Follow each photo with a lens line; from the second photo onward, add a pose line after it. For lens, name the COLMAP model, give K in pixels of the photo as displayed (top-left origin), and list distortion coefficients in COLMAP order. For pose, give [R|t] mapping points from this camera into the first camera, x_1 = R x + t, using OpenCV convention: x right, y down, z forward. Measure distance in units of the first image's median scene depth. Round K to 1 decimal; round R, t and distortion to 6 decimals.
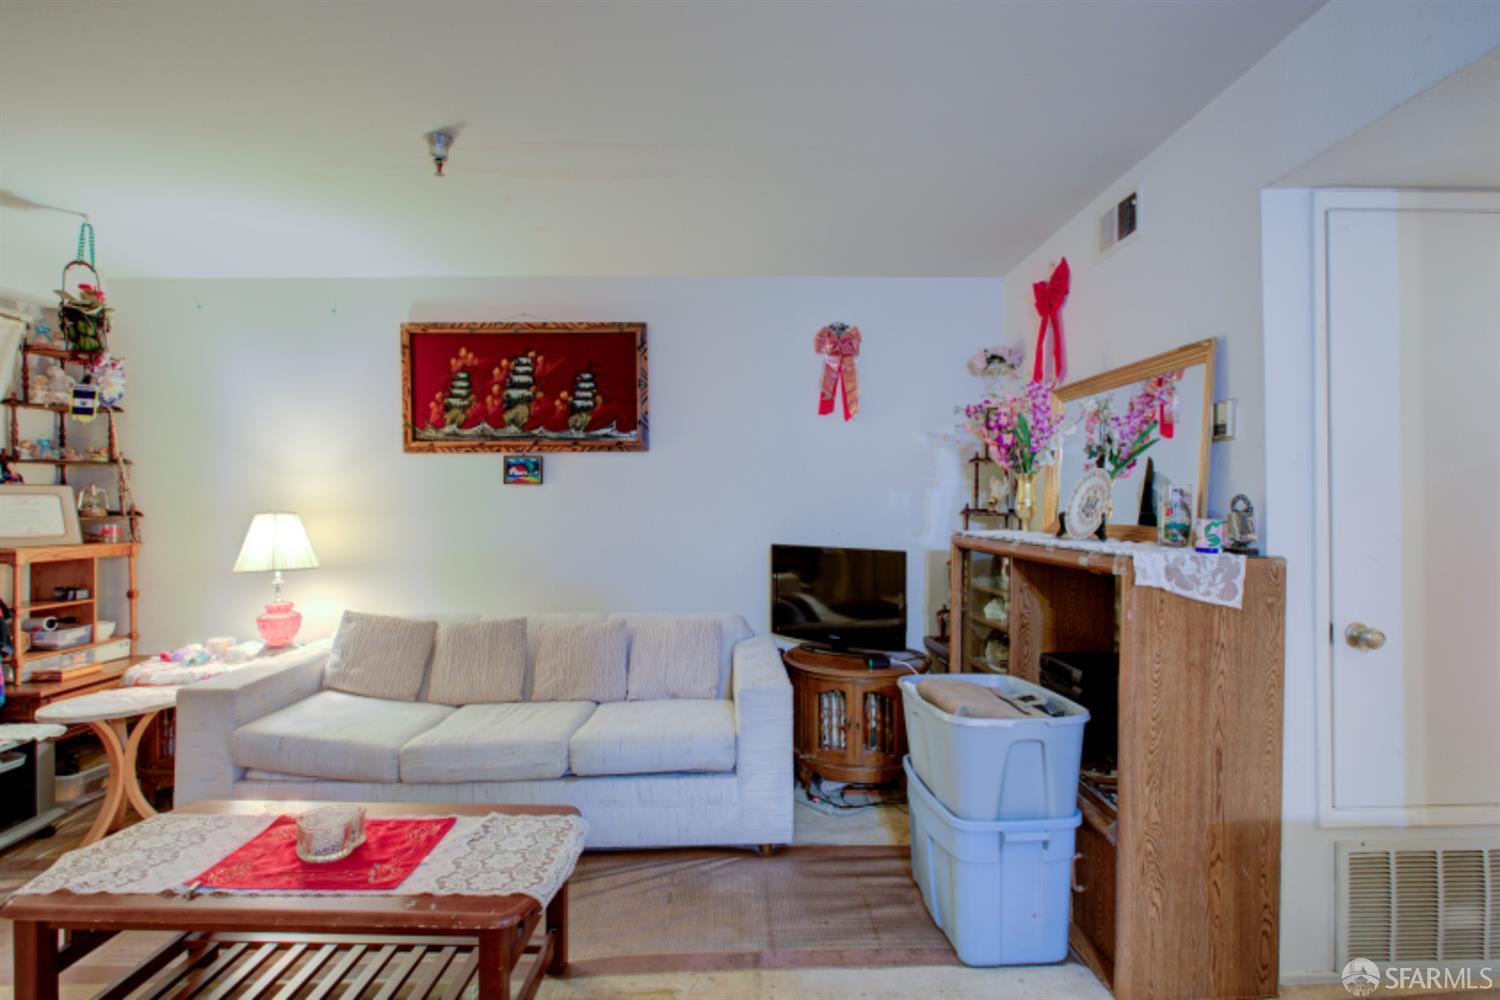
lens RADIAL K [[685.1, 0, 750.0], [0, 685.1, 500.0], [0, 0, 1]] dist [-0.018852, 0.006152]
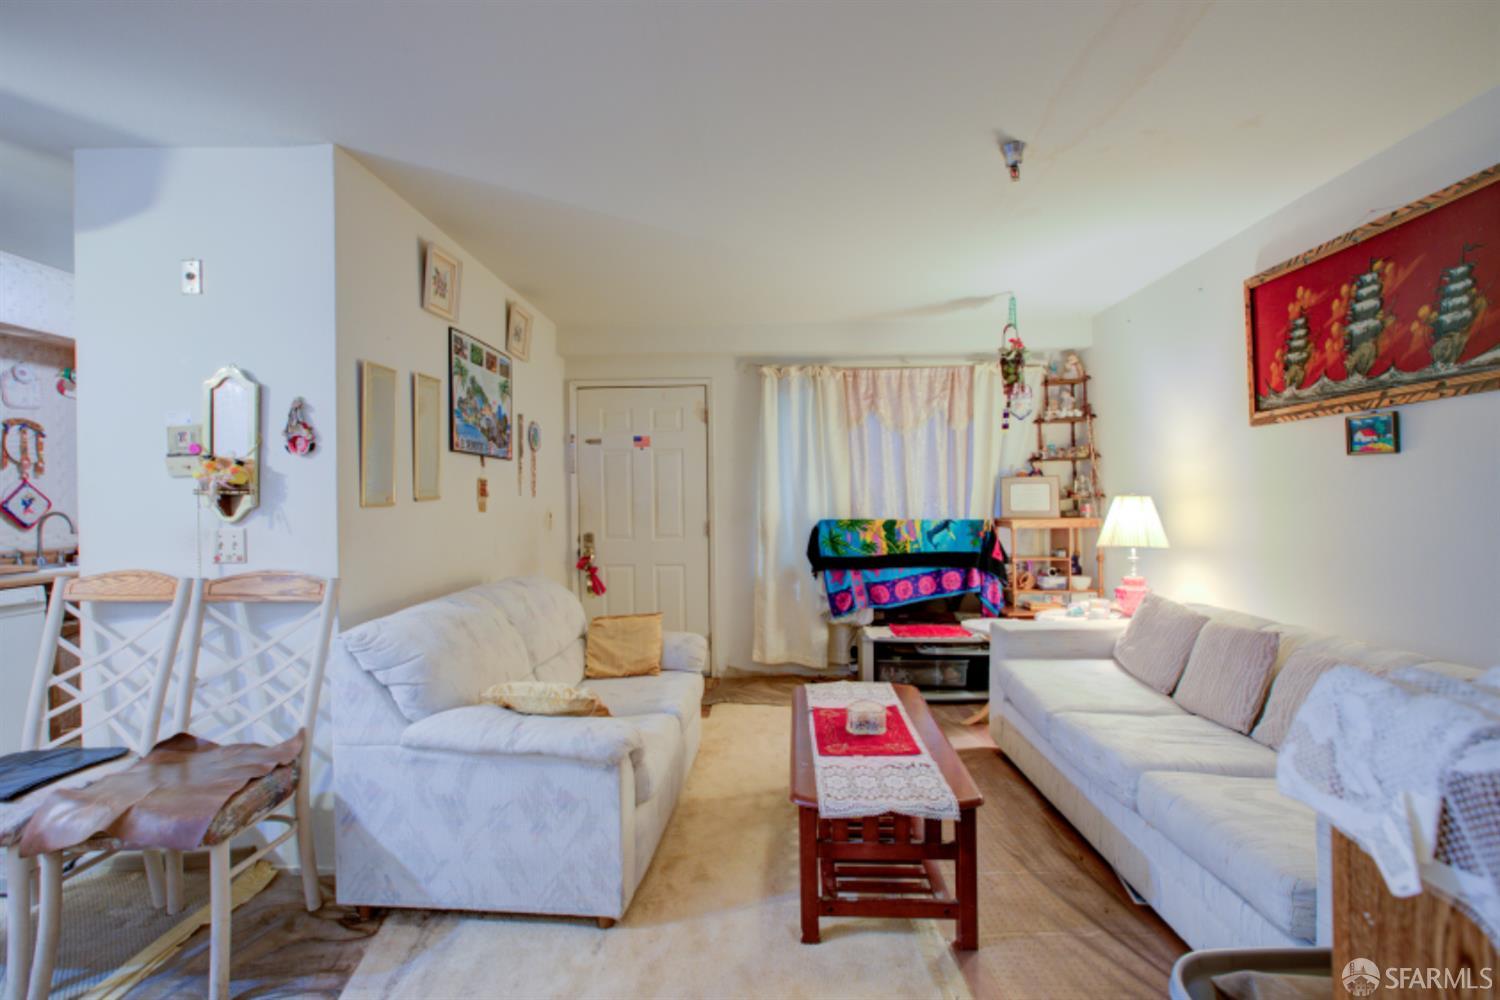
lens RADIAL K [[685.1, 0, 750.0], [0, 685.1, 500.0], [0, 0, 1]] dist [-0.018852, 0.006152]
pose [[-0.057438, 0.006951, -0.998325, 0.402378], [0.023570, 0.999706, 0.005605, 0.004944], [0.998071, -0.023208, -0.057585, 0.401767]]
